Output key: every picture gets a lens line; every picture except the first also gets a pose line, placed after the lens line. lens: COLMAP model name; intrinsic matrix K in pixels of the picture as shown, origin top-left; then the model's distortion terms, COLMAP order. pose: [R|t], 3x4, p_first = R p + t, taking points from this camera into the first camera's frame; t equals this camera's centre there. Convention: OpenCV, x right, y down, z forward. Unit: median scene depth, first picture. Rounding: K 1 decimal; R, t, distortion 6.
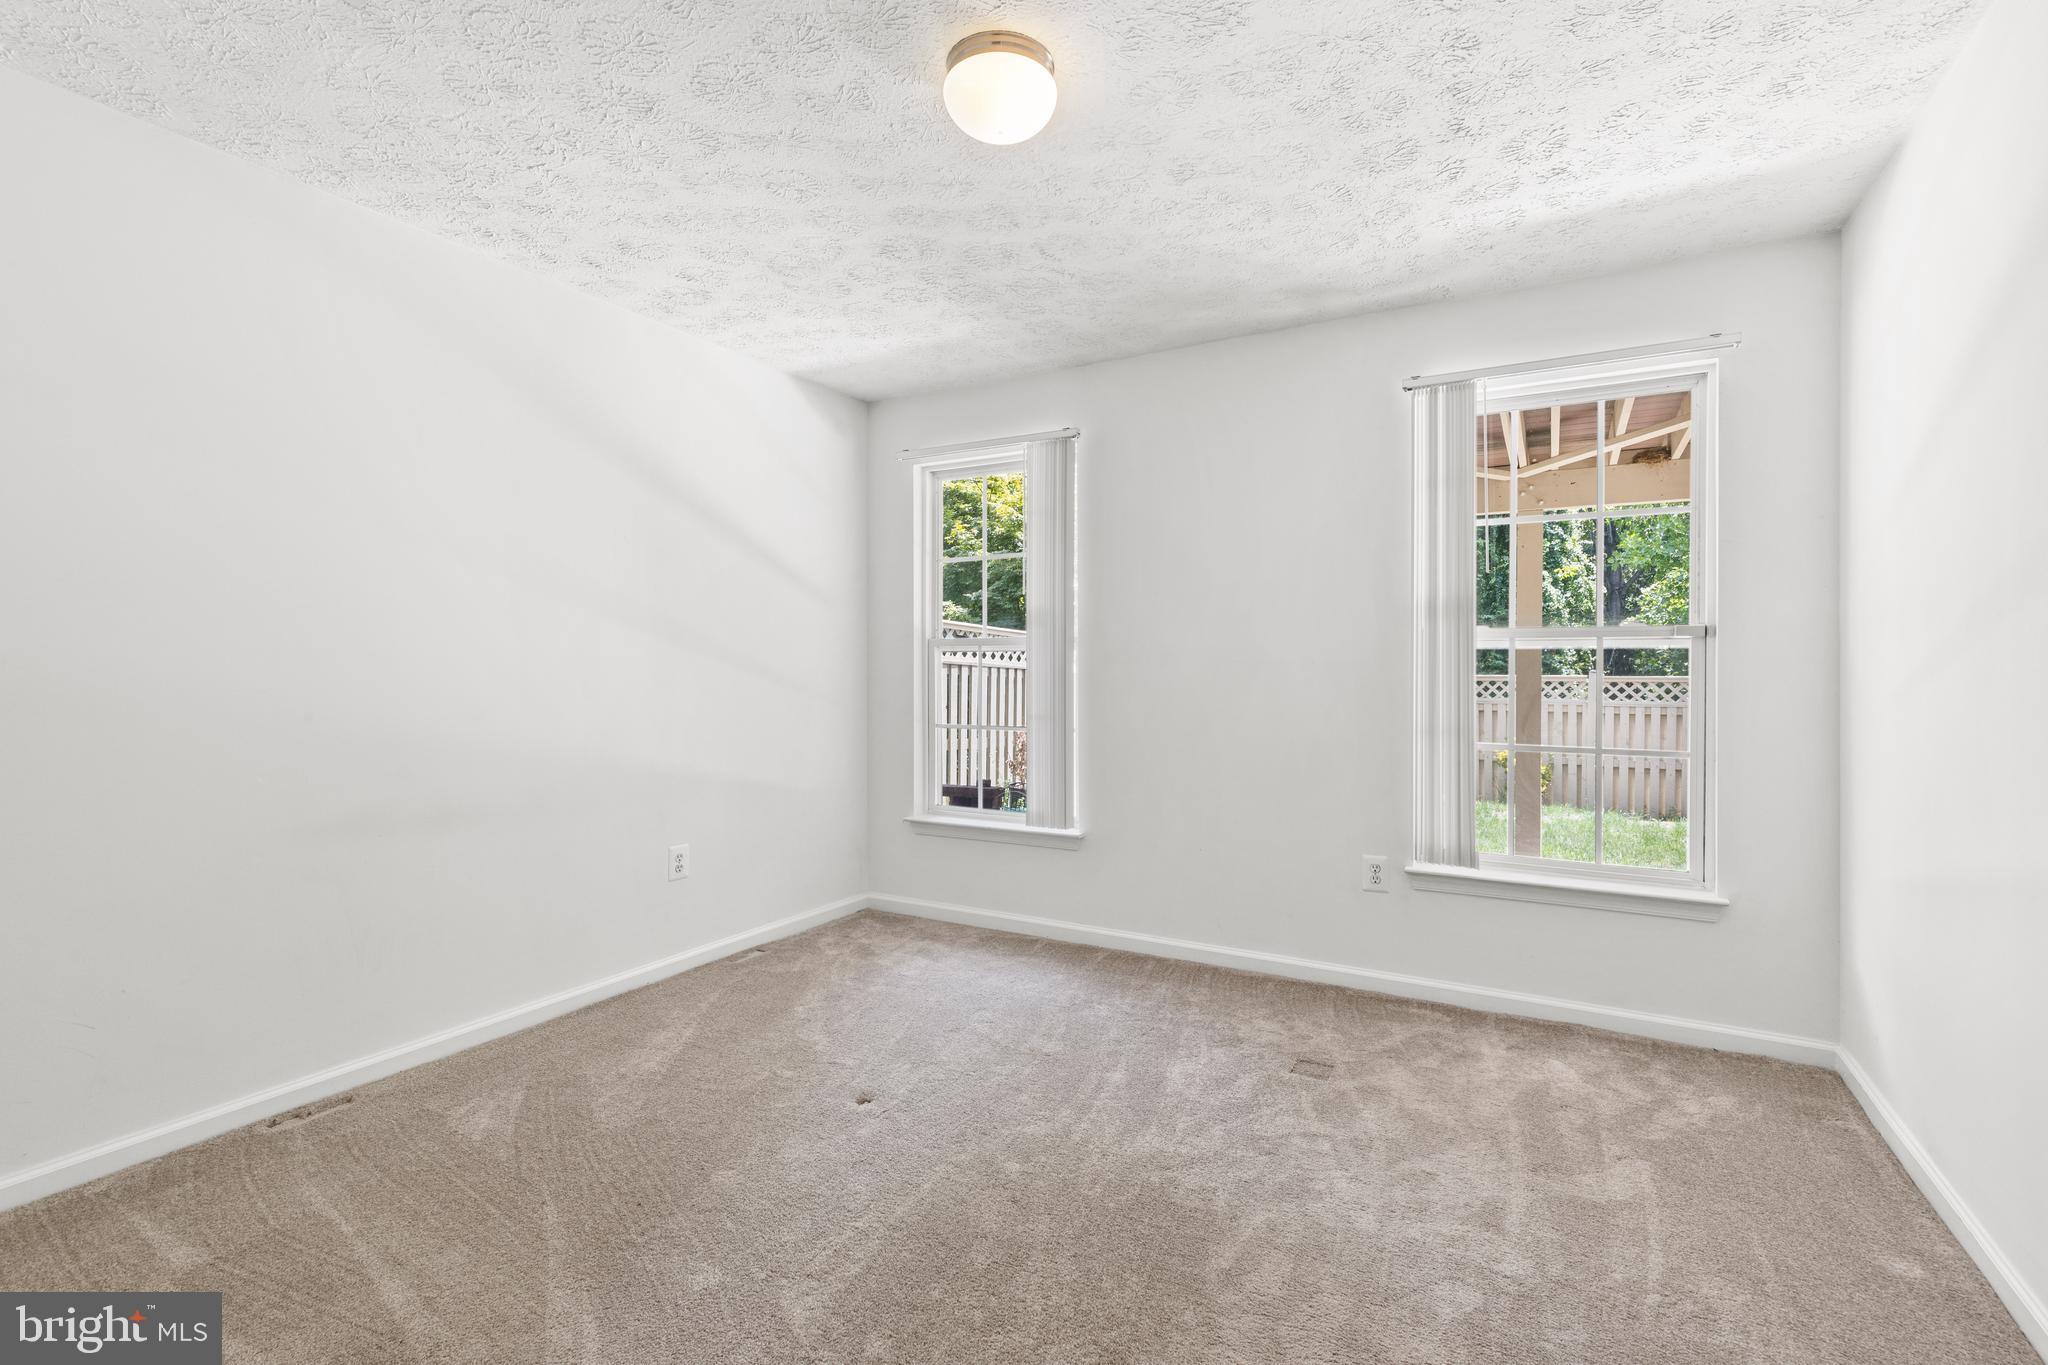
lens RADIAL K [[918.0, 0, 1022.8], [0, 918.0, 679.8], [0, 0, 1]] dist [0.004245, 0.000023]
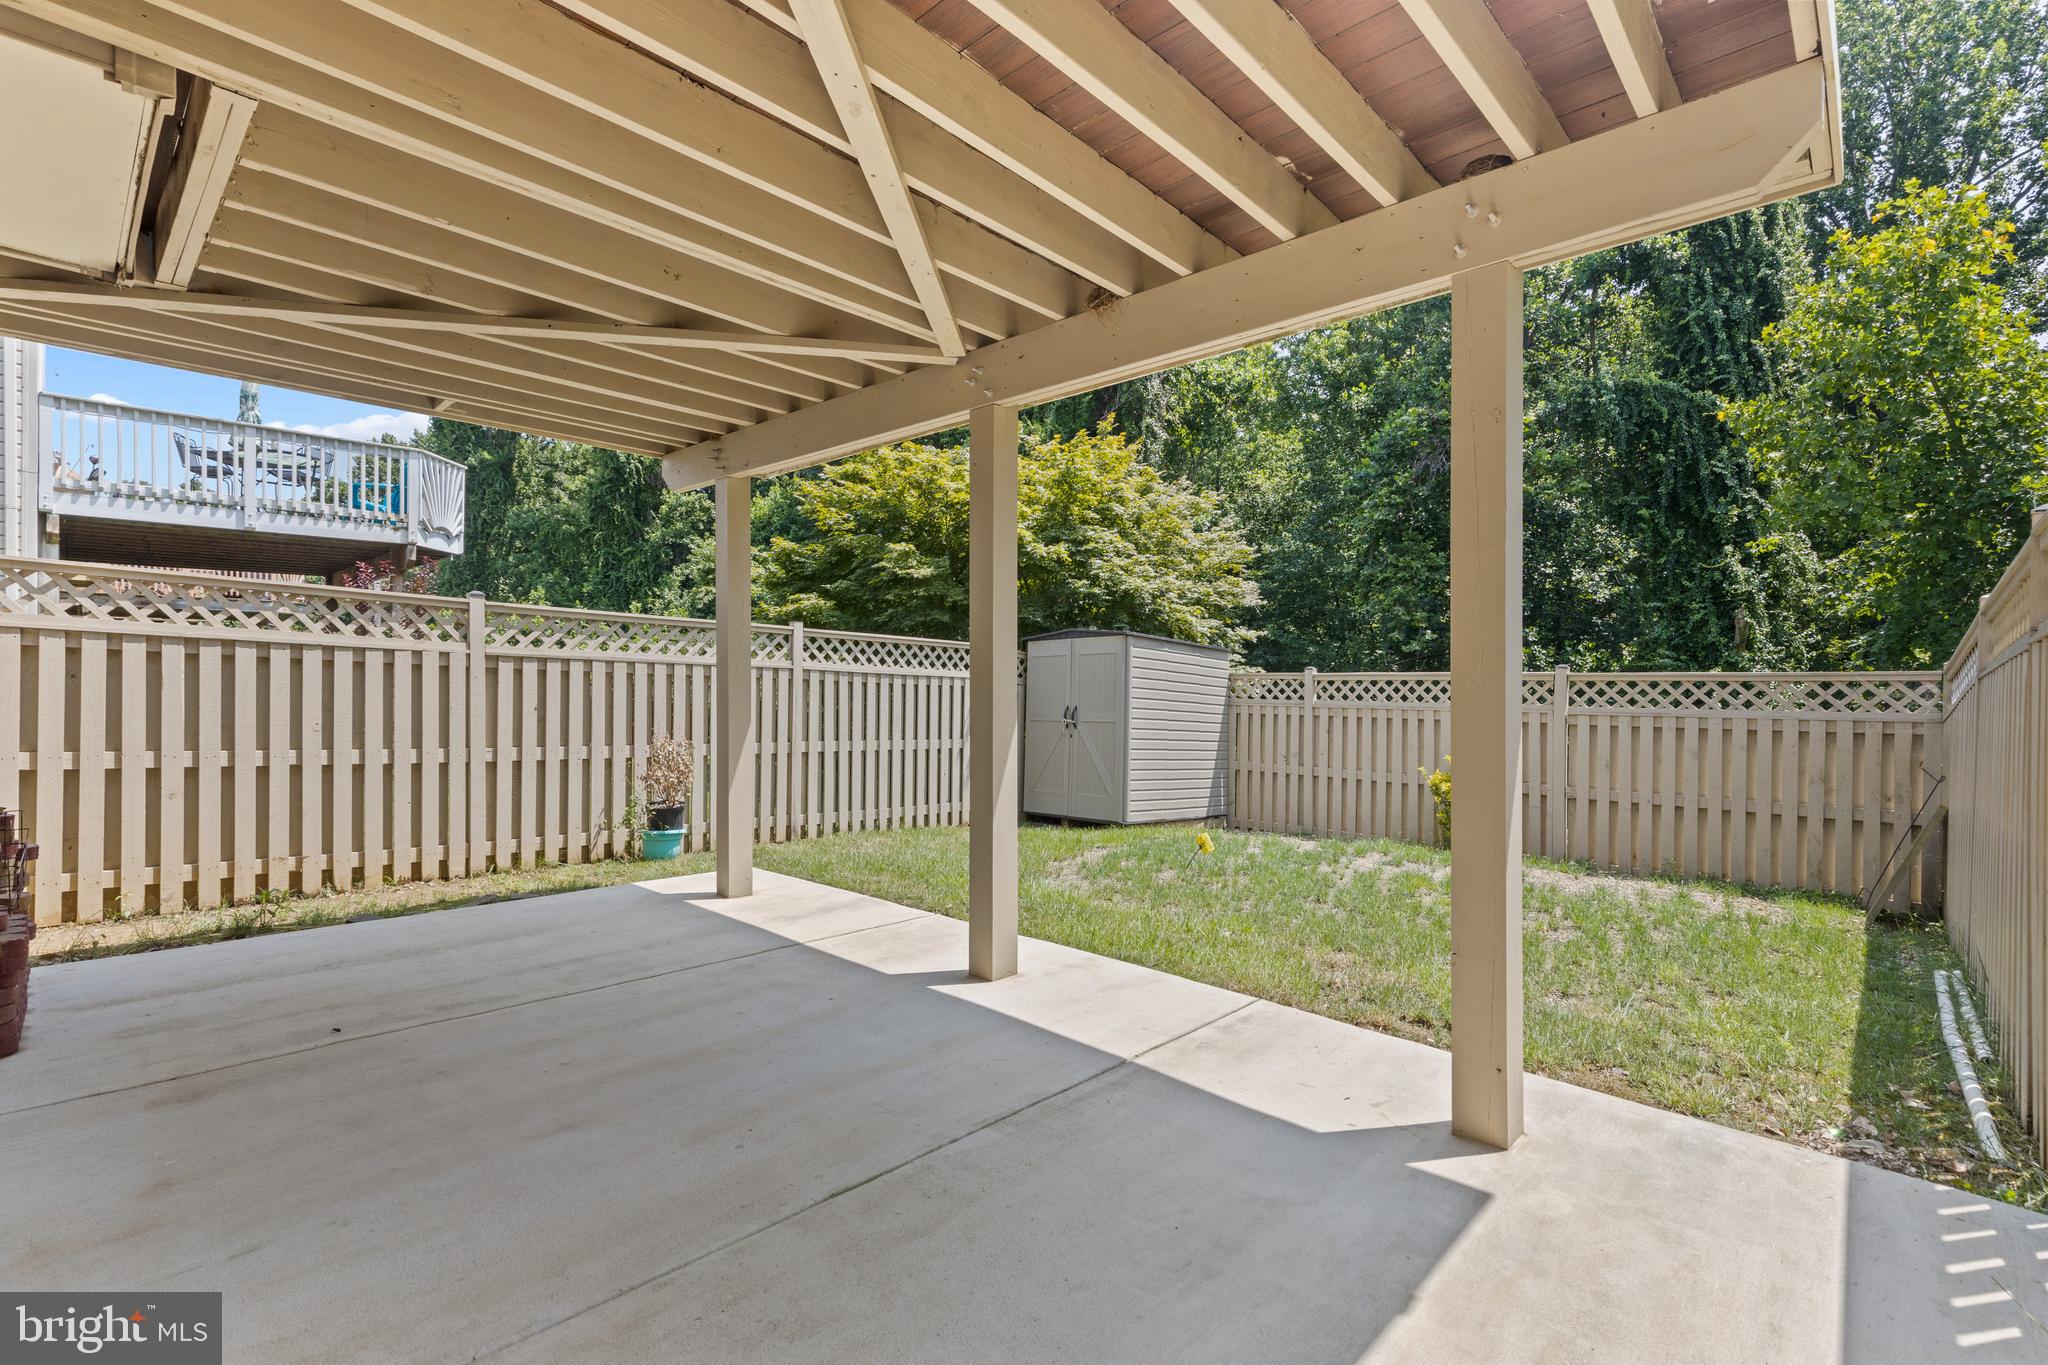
lens RADIAL K [[912.2, 0, 1024.0], [0, 912.2, 682.5], [0, 0, 1]] dist [0.002263, 0.000735]
pose [[0.970695, -0.000629, -0.240316, 0.337199], [-0.000084, 0.999996, -0.002958, 0.004992], [0.240317, 0.002891, 0.970690, 0.178435]]
